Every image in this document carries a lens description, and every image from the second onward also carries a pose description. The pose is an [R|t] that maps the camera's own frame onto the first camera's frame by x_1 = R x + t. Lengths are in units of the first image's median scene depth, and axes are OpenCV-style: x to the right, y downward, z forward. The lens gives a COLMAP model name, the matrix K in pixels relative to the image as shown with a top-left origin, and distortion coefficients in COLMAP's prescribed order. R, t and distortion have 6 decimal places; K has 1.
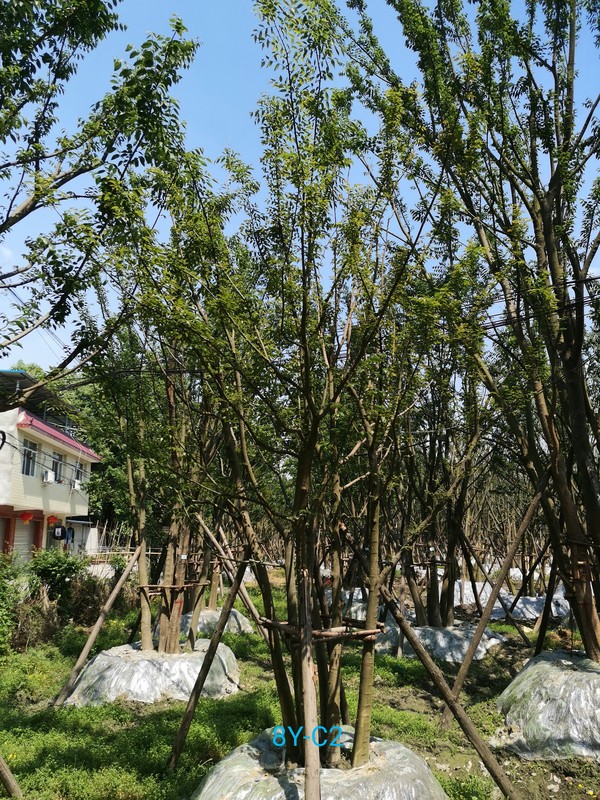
lens RADIAL K [[606.7, 0, 300.5], [0, 606.7, 380.9], [0, 0, 1]] dist [0.088472, -0.113318]
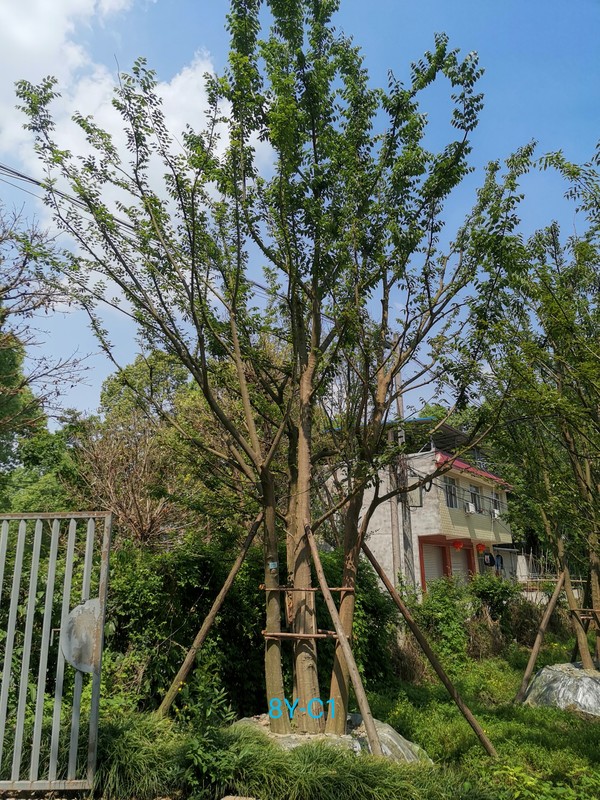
lens RADIAL K [[606.7, 0, 300.5], [0, 606.7, 380.9], [0, 0, 1]] dist [0.088472, -0.113318]
pose [[0.796189, -0.172358, -0.579979, 0.046116], [0.148339, 0.984918, -0.089060, -0.029384], [0.586582, -0.015125, 0.809748, -0.121246]]
